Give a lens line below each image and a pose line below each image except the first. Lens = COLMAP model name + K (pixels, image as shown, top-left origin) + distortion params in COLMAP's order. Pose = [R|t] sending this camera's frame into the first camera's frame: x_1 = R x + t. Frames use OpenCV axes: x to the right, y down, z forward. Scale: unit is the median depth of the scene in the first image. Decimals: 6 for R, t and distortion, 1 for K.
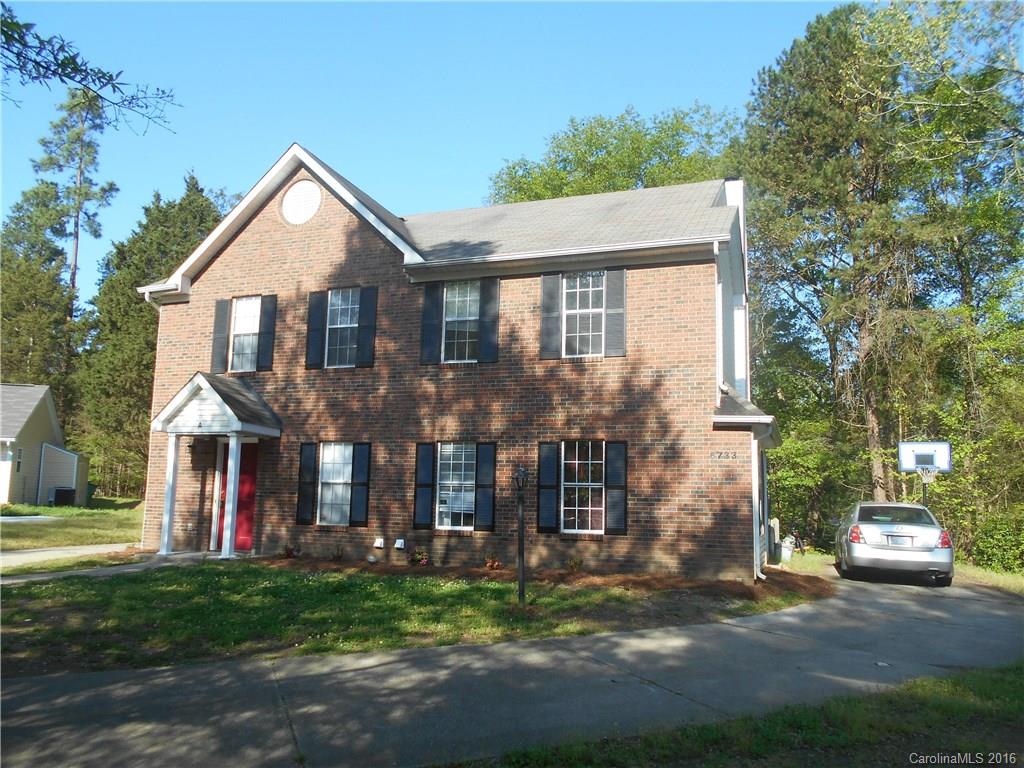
lens RADIAL K [[808.8, 0, 512.0], [0, 808.8, 384.0], [0, 0, 1]] dist [0.008827, 0.008380]
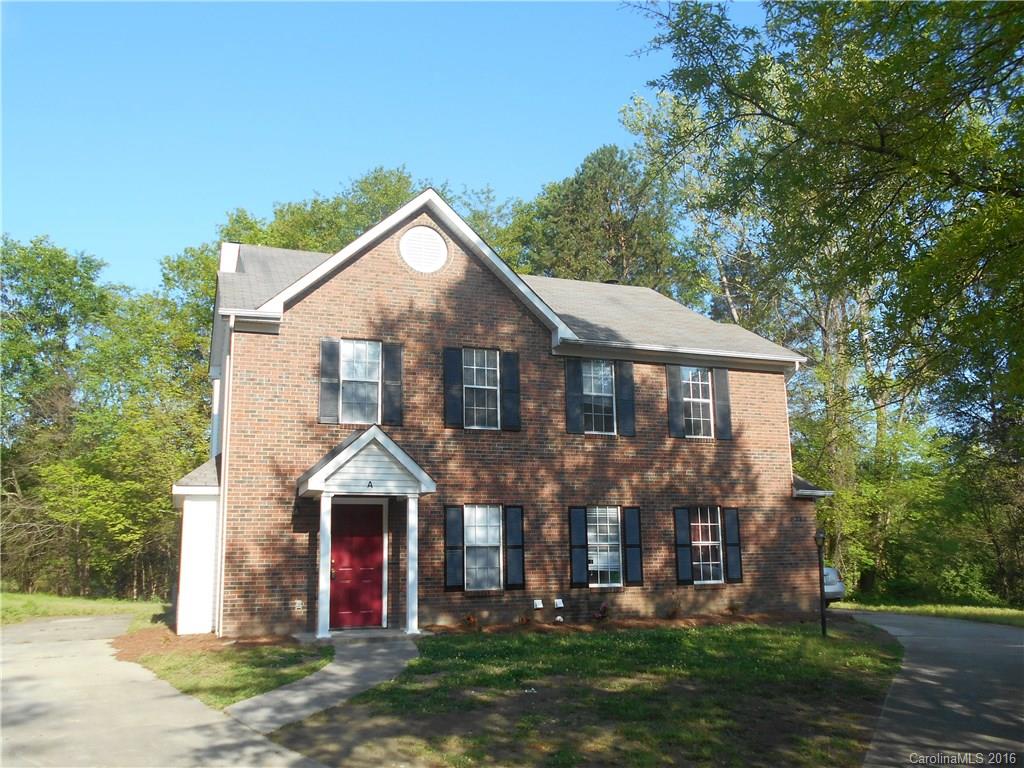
lens RADIAL K [[940.7, 0, 512.0], [0, 940.7, 384.0], [0, 0, 1]] dist [0.005005, 0.000136]
pose [[0.732073, 0.098784, 0.674026, -1.007222], [-0.061920, 0.994984, -0.078570, 0.014019], [-0.678407, 0.015783, 0.734517, 0.136767]]
